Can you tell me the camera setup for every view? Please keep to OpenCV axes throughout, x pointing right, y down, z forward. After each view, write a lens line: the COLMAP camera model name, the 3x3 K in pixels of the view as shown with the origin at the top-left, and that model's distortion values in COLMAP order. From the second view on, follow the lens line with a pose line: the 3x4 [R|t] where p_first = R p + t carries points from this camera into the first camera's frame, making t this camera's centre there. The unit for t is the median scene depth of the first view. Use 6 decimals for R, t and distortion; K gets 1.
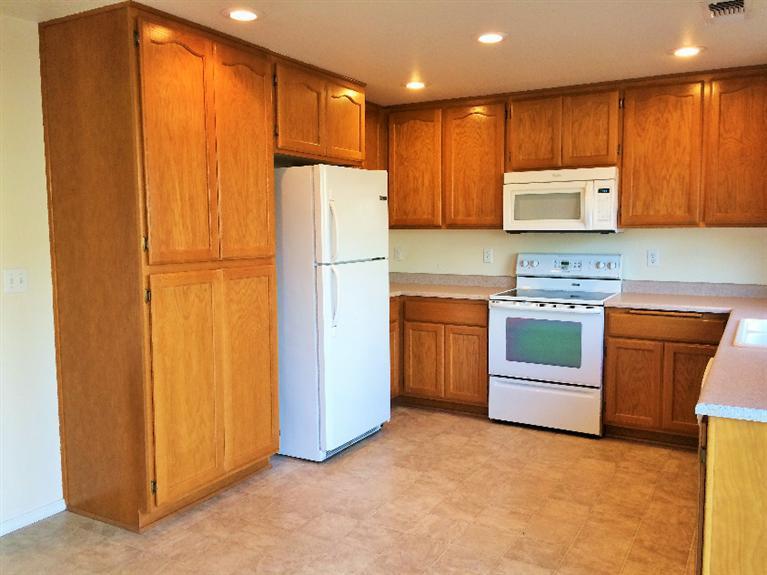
lens RADIAL K [[659.8, 0, 386.6], [0, 659.8, 287.3], [0, 0, 1]] dist [0.086434, -0.108164]
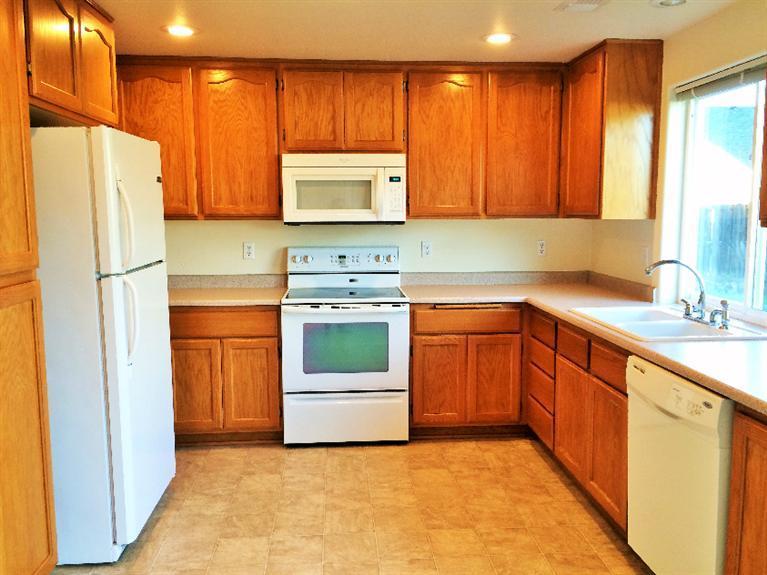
lens RADIAL K [[659.8, 0, 384.9], [0, 659.8, 285.4], [0, 0, 1]] dist [0.086434, -0.108164]
pose [[0.829337, -0.061458, 0.555358, -0.214169], [0.050160, 0.998108, 0.035548, -0.030730], [-0.556492, -0.001625, 0.830851, 0.242077]]
